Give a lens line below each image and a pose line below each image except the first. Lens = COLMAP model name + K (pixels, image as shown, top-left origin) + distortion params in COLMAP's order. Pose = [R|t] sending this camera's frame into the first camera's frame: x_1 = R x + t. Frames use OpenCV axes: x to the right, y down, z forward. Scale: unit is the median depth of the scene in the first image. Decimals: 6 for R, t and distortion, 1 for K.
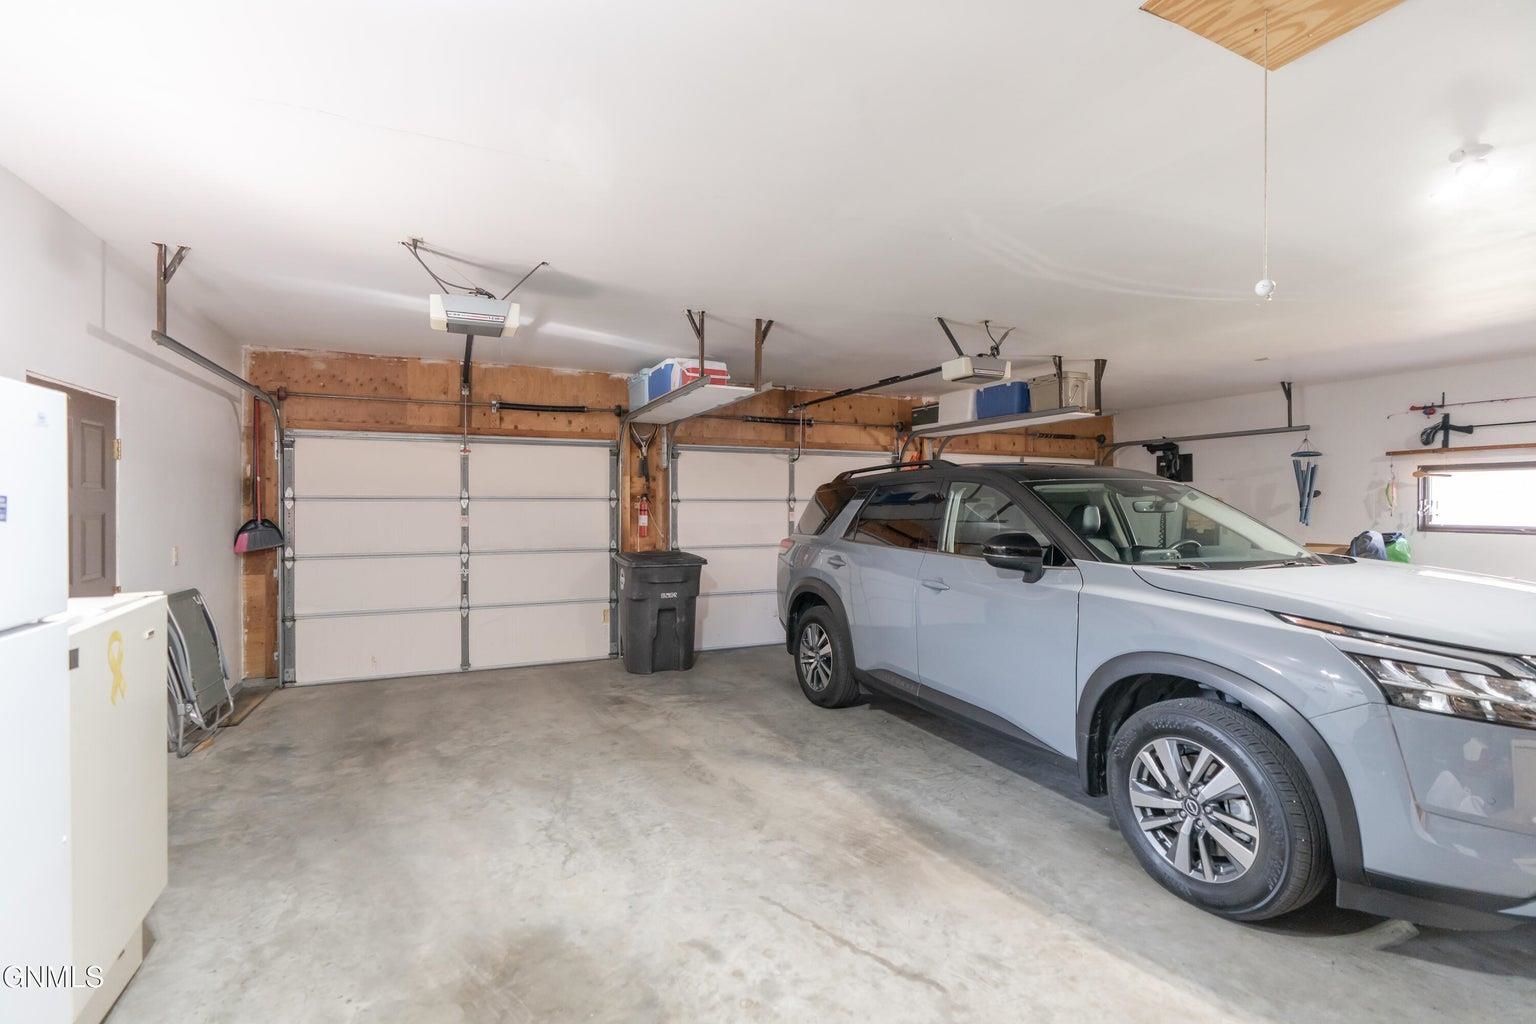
lens RADIAL K [[710.4, 0, 768.9], [0, 710.4, 507.7], [0, 0, 1]] dist [0.000070, 0.000851]
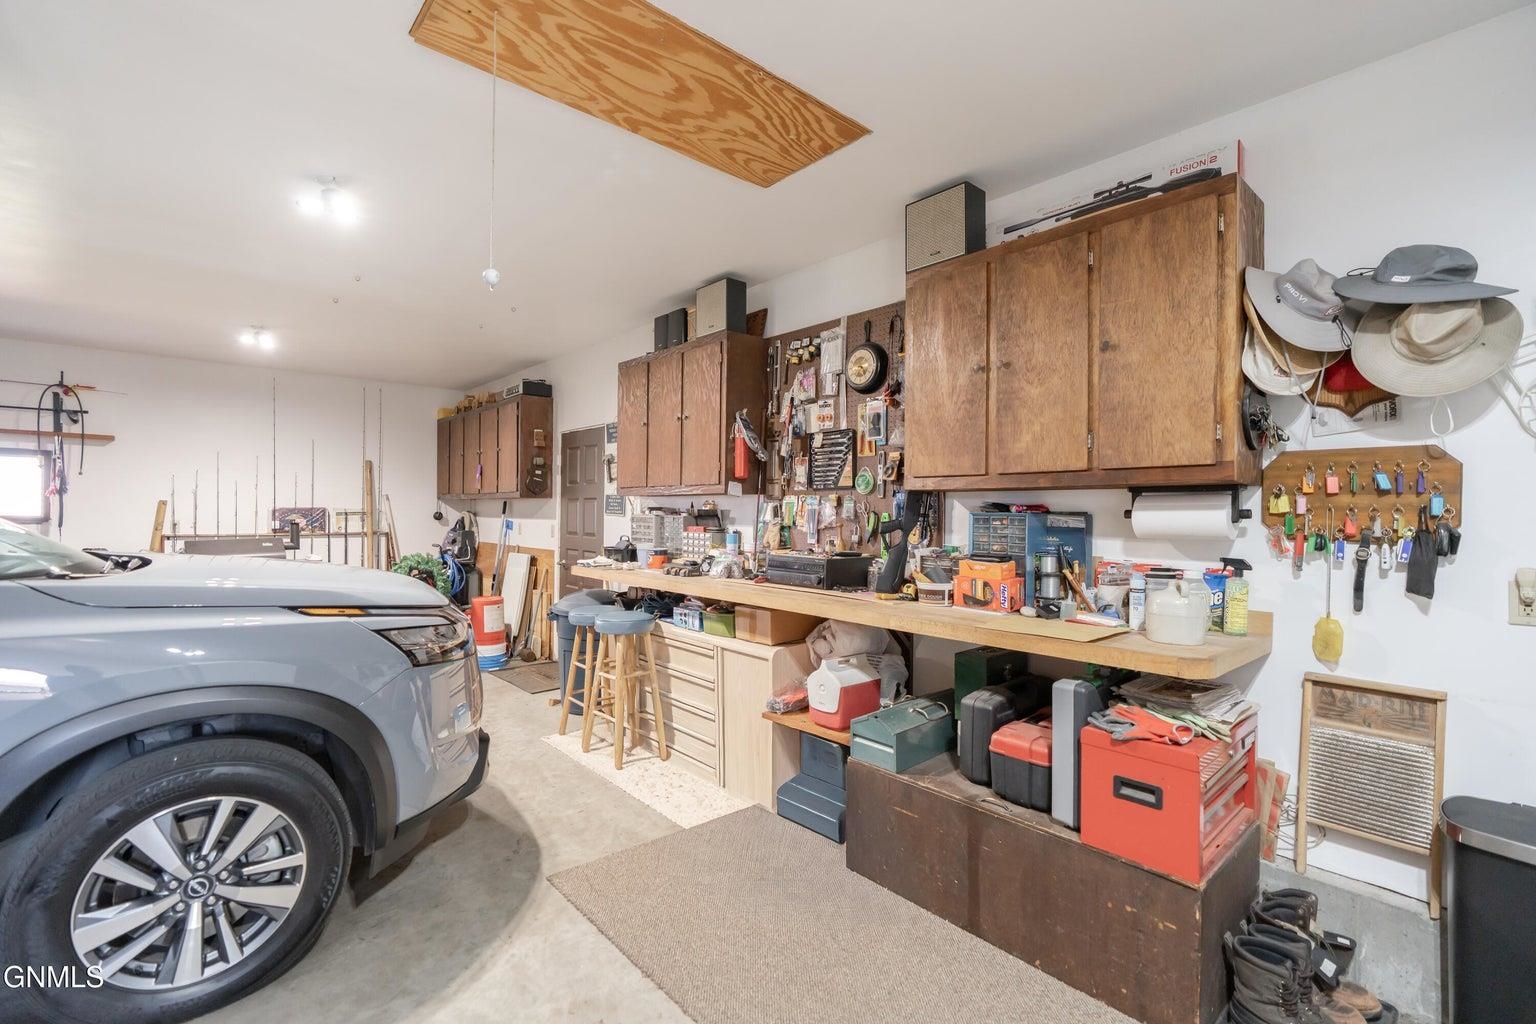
lens RADIAL K [[710.4, 0, 768.9], [0, 710.4, 507.7], [0, 0, 1]] dist [0.000070, 0.000851]
pose [[-0.324372, -0.004531, 0.945919, -0.318018], [-0.001154, 0.999990, 0.004394, 0.016004], [-0.945929, 0.000334, -0.324374, 0.693977]]
